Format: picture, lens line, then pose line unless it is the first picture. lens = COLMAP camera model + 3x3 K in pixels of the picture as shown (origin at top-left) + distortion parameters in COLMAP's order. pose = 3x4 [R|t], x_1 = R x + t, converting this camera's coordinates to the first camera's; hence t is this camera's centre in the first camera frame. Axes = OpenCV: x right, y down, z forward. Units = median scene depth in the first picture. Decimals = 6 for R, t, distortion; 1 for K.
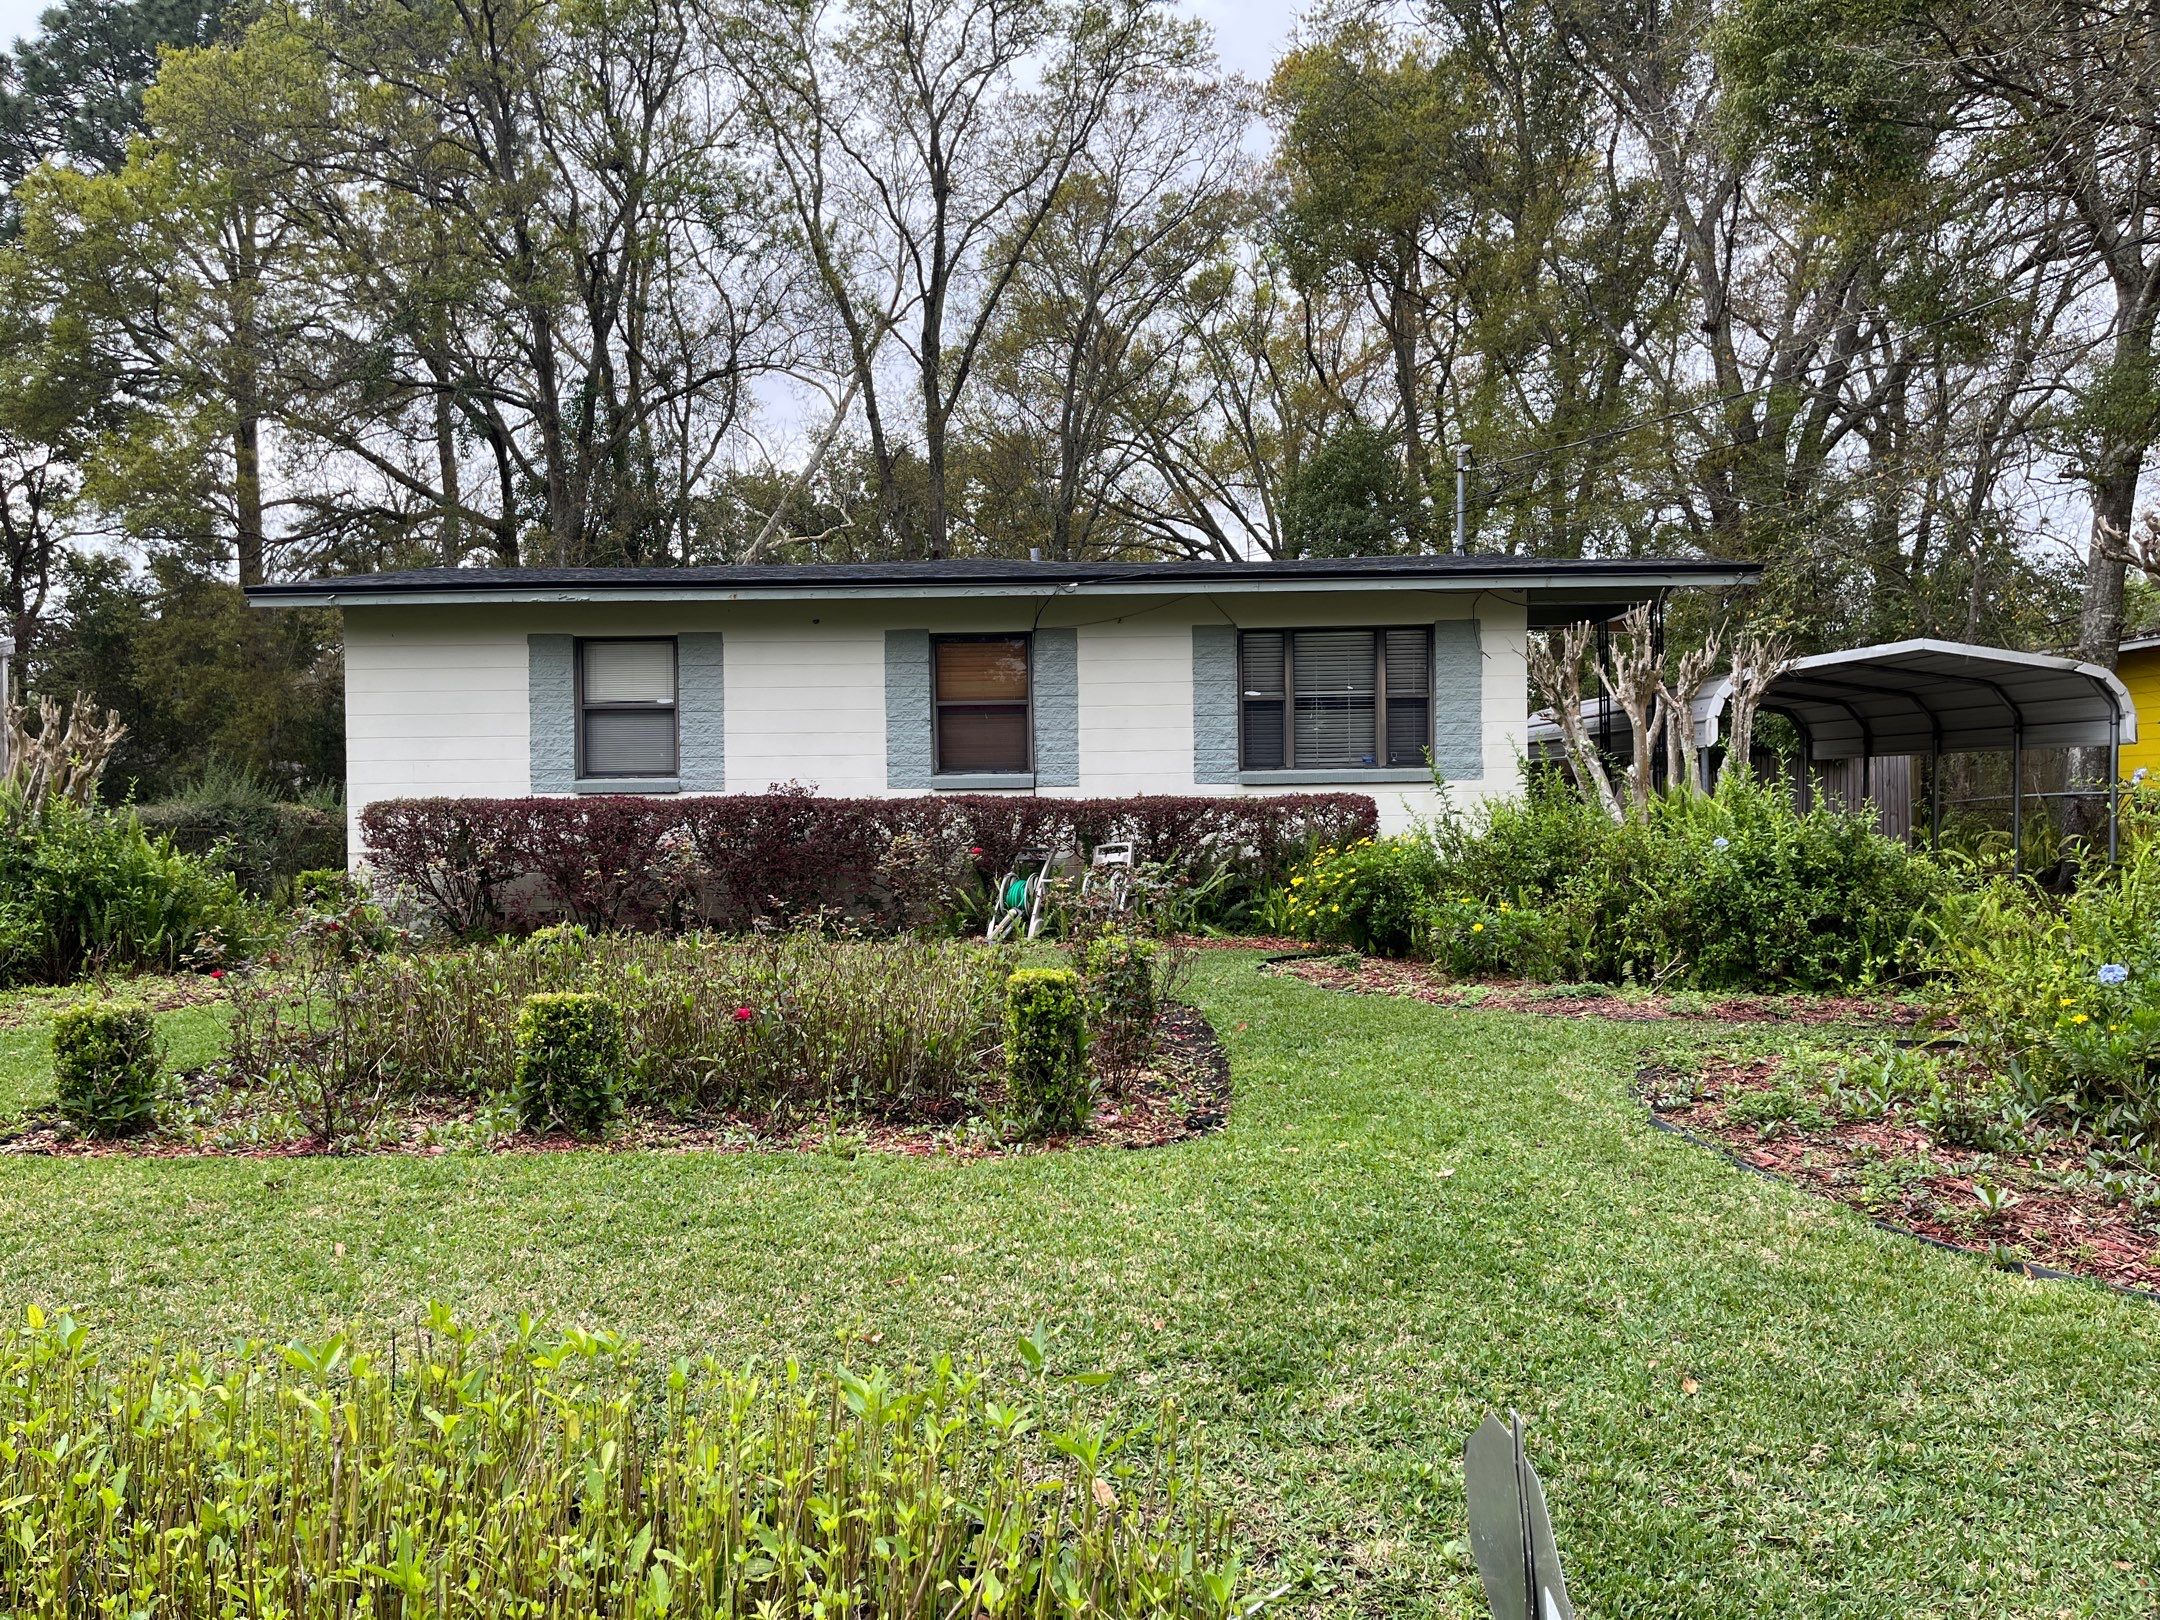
lens RADIAL K [[1588.0, 0, 1080.0], [0, 1588.0, 810.0], [0, 0, 1]] dist [-0.000780, 0.002141]
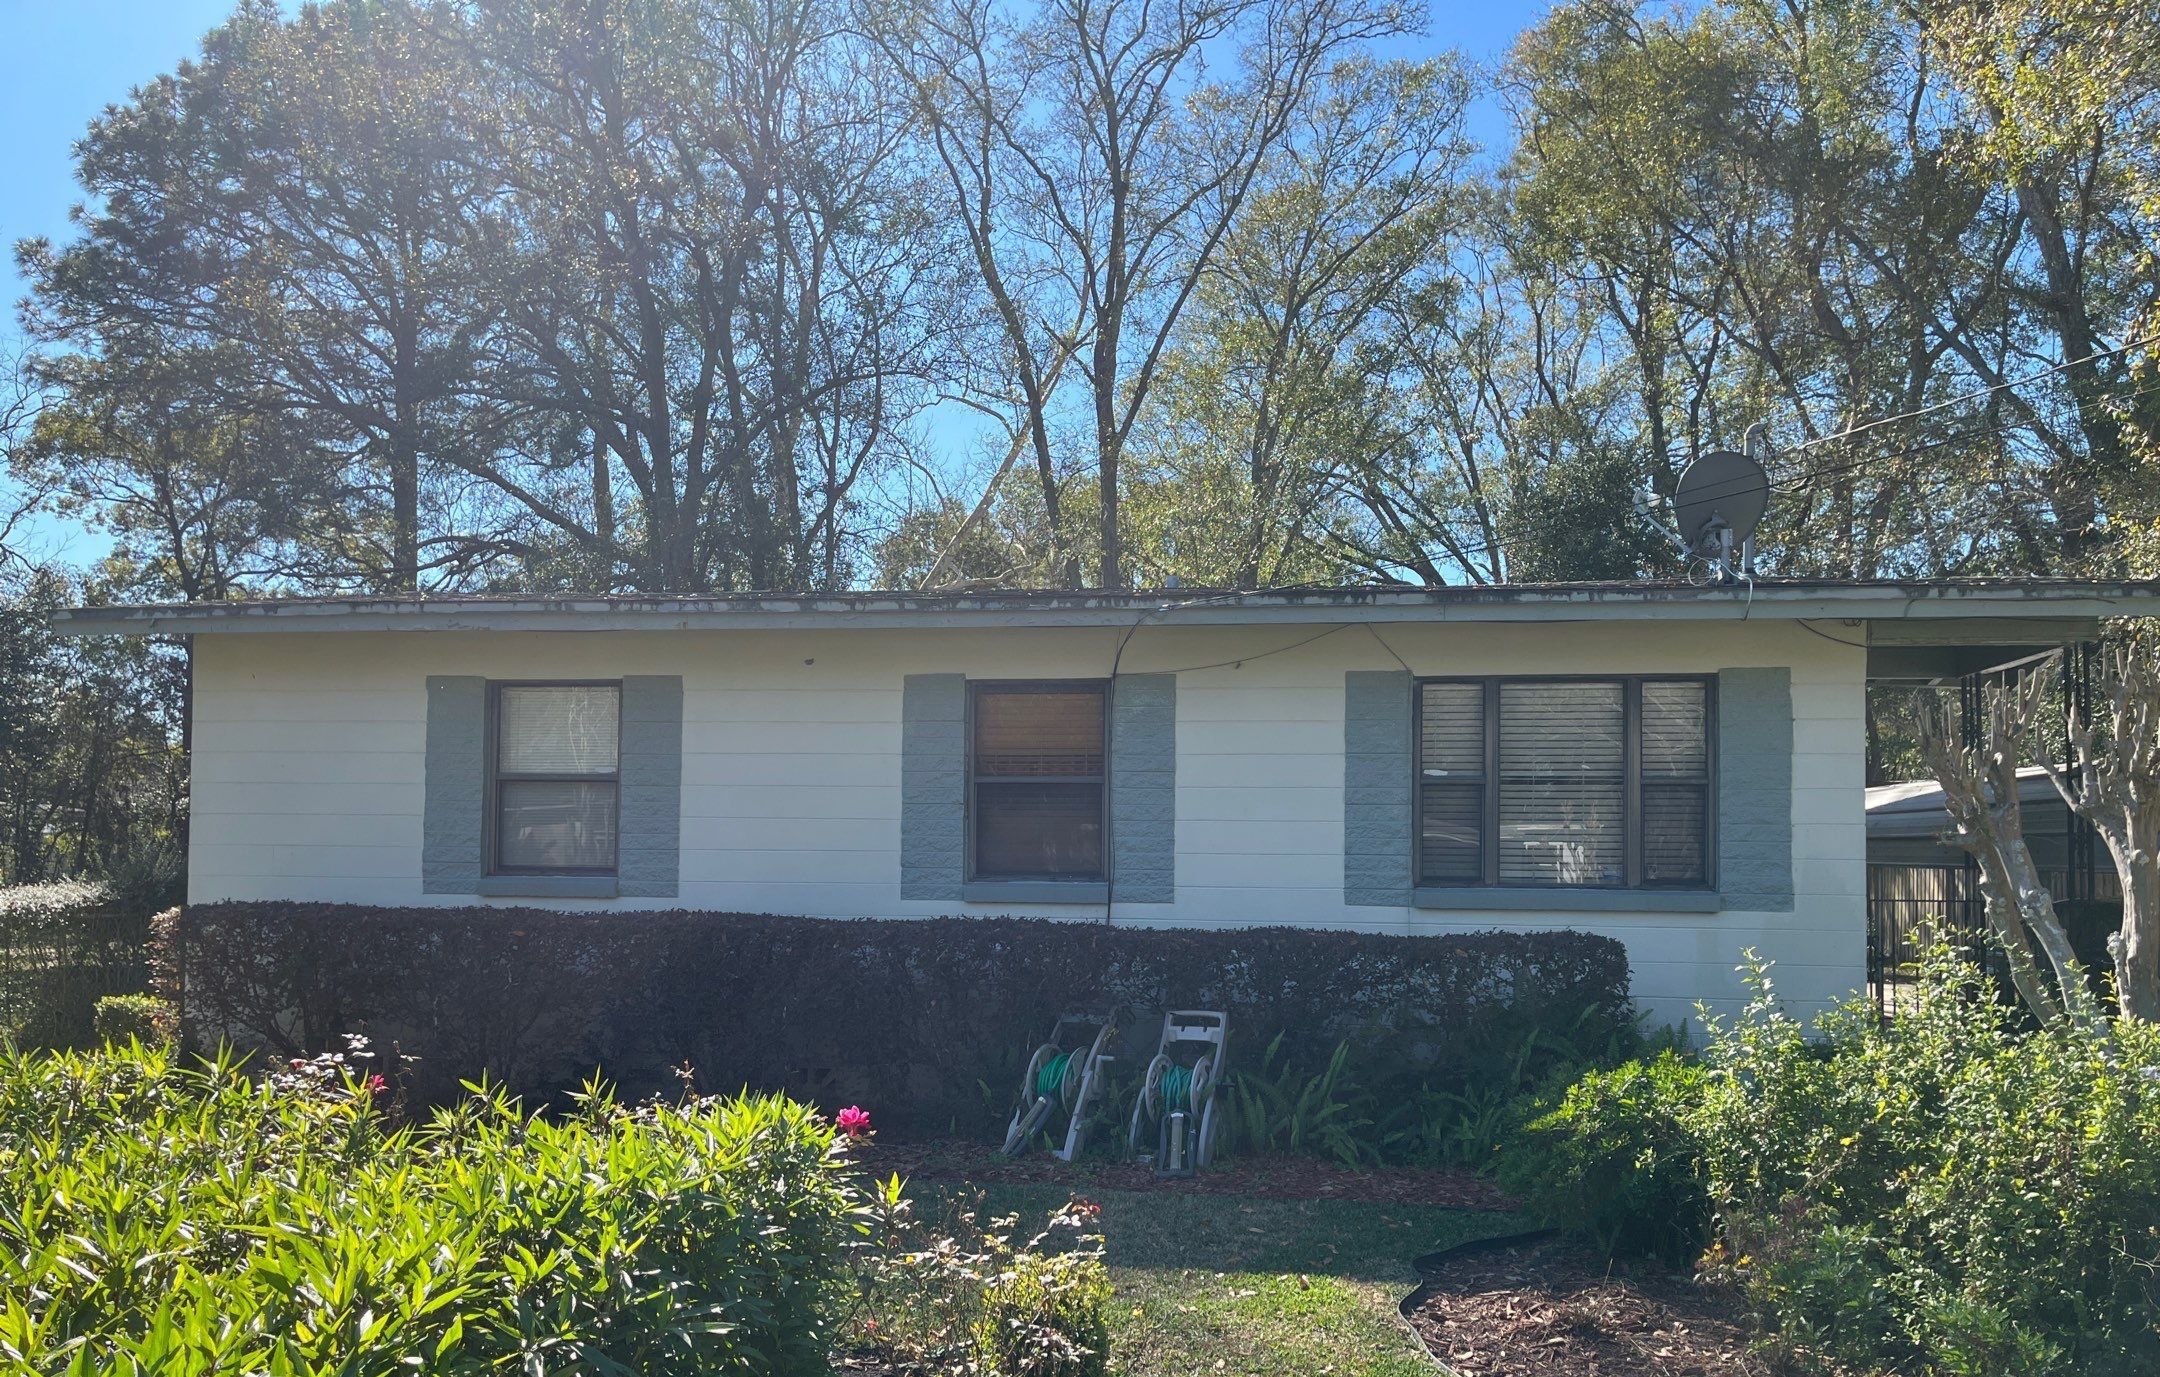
lens RADIAL K [[1570.2, 0, 1080.0], [0, 1570.2, 801.0], [0, 0, 1]] dist [-0.000860, -0.001276]
pose [[0.990041, 0.020426, -0.139289, 0.020626], [-0.025278, 0.999130, -0.033156, -0.014059], [0.138491, 0.036347, 0.989697, 0.125694]]
